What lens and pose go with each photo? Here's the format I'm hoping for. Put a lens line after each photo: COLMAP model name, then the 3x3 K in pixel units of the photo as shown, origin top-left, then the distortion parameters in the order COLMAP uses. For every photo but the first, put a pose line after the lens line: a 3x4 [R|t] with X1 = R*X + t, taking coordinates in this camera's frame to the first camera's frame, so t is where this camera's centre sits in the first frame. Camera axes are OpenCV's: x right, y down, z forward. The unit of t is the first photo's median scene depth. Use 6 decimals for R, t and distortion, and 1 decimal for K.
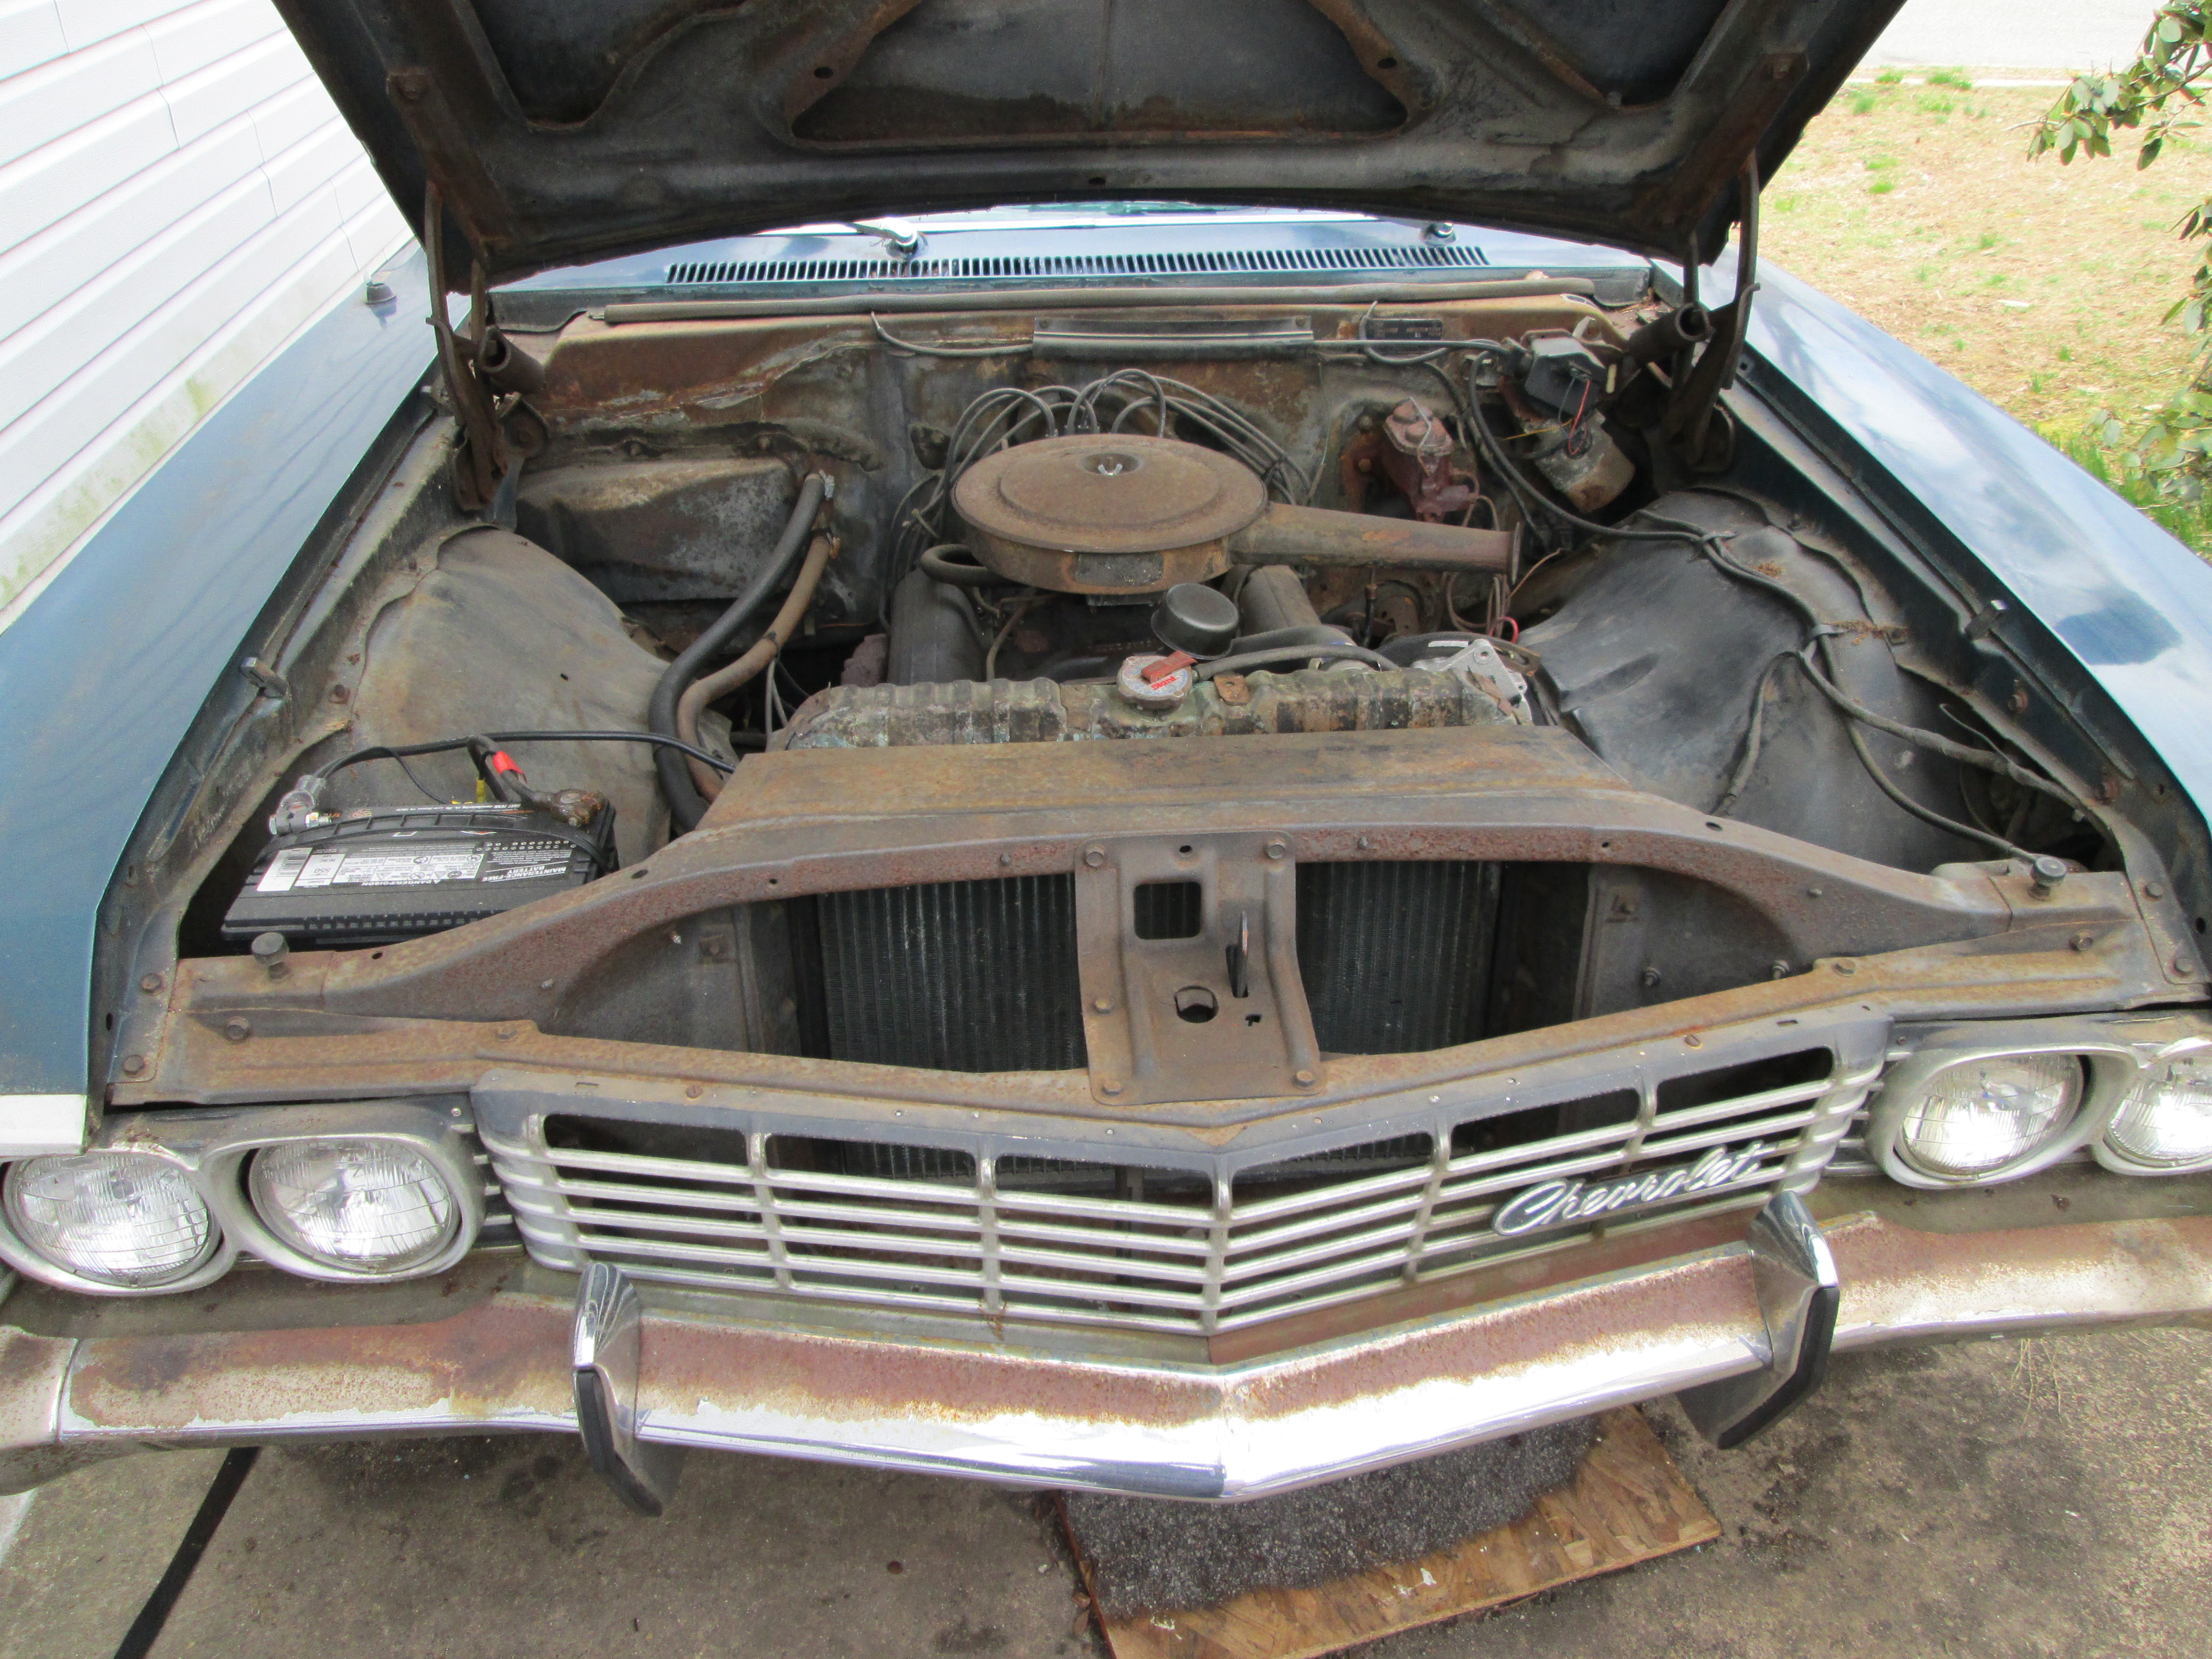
lens RADIAL K [[1858.1, 0, 1106.0], [0, 1858.1, 829.5], [0, 0, 1]] dist [-0.039562, 0.012540]
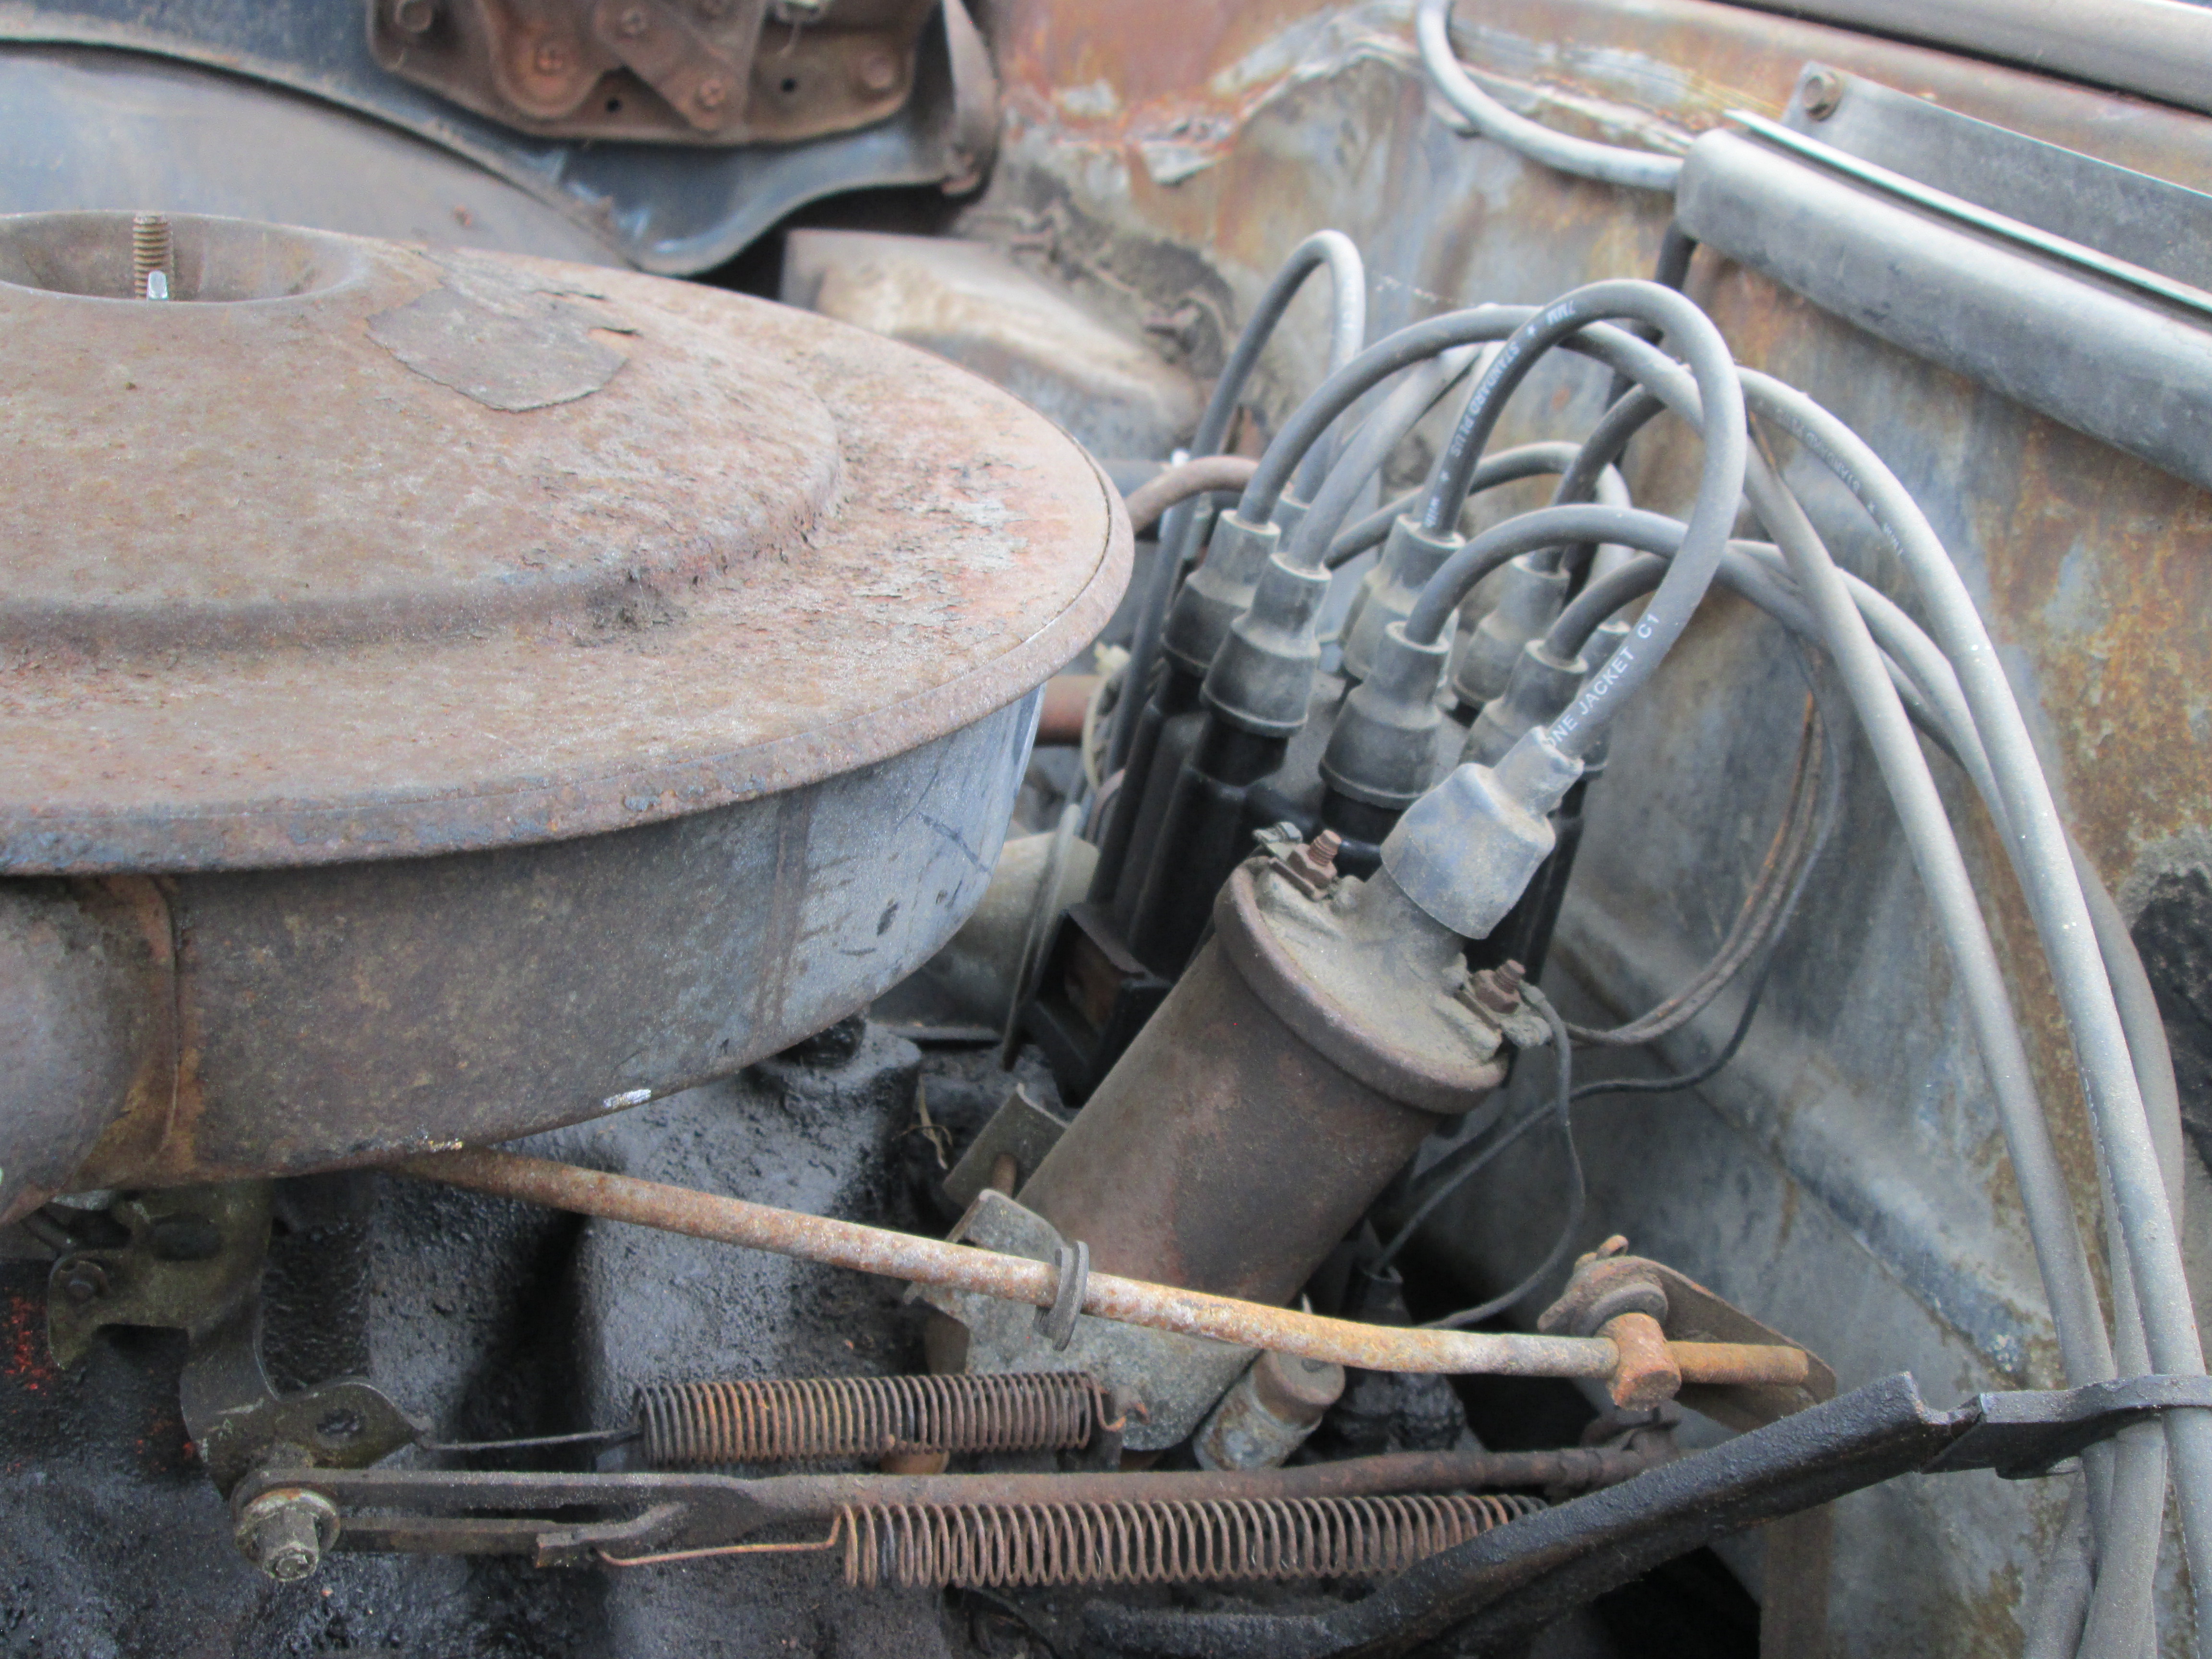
lens RADIAL K [[2464.6, 0, 1108.8], [0, 2464.6, 818.9], [0, 0, 1]] dist [-0.096555, 0.020122]
pose [[0.267507, 0.417576, -0.868372, 0.211693], [-0.610105, 0.770949, 0.182782, -0.236740], [0.745796, 0.480902, 0.461000, 0.944570]]
